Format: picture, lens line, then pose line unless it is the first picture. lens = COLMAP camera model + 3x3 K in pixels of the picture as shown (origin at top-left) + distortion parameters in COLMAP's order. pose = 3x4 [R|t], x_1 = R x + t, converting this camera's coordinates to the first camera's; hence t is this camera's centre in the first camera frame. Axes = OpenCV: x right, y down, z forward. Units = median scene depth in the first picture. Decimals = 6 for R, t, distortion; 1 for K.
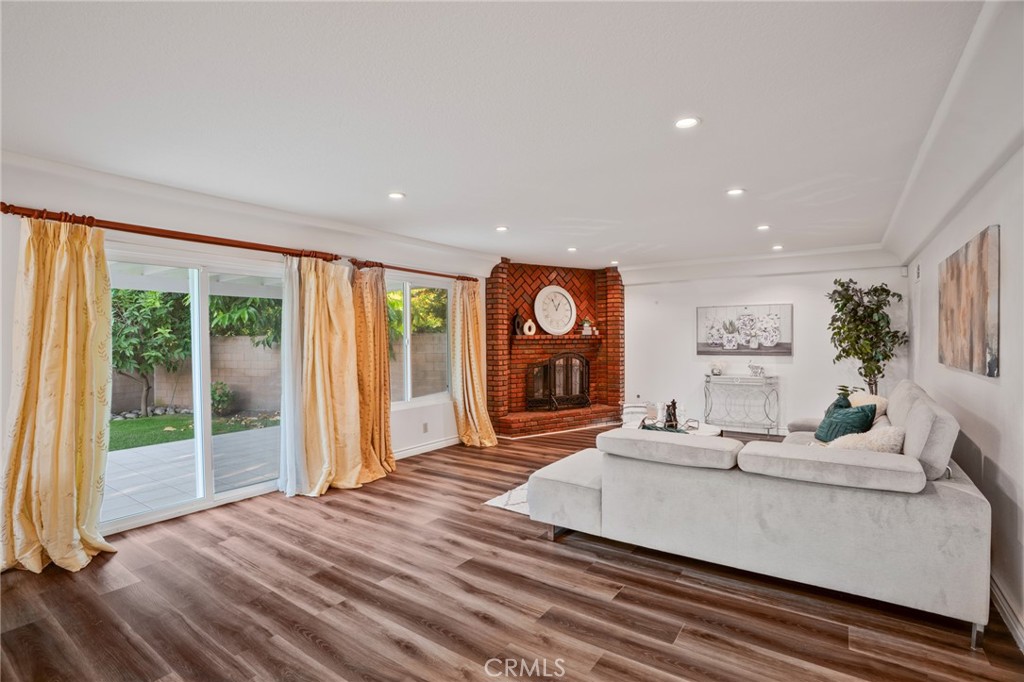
lens RADIAL K [[490.6, 0, 511.1], [0, 490.6, 336.1], [0, 0, 1]] dist [-0.041969, 0.008256]
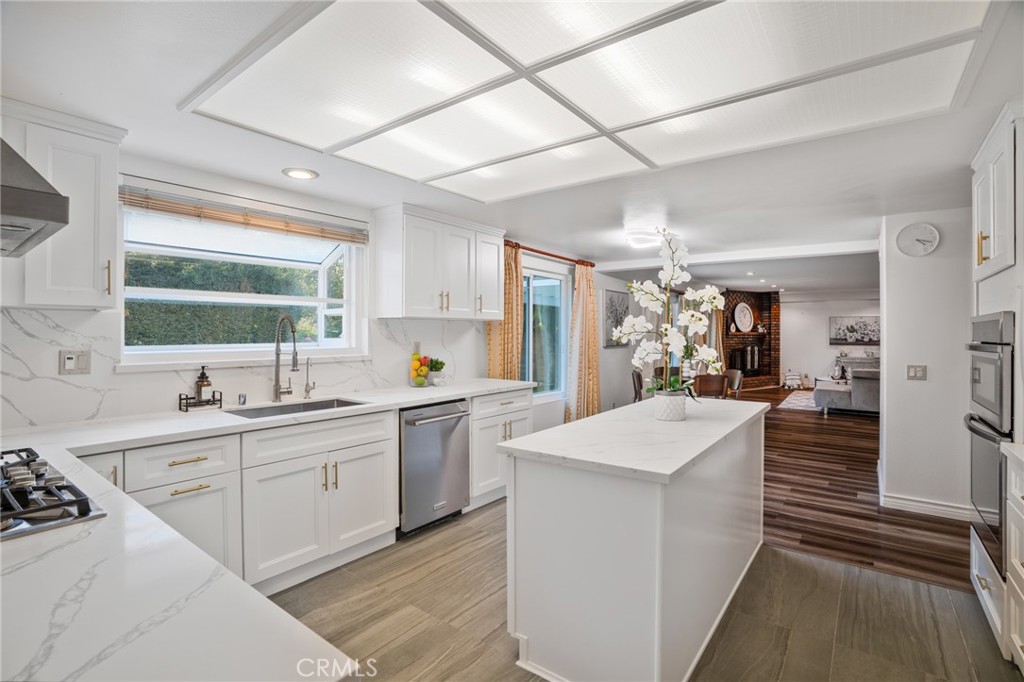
lens RADIAL K [[490.6, 0, 483.5], [0, 490.6, 330.7], [0, 0, 1]] dist [-0.041969, 0.008256]
pose [[0.997356, 0.010448, -0.071918, -0.732301], [-0.010718, 0.999937, -0.003379, 0.007889], [0.071878, 0.004141, 0.997405, -0.776634]]
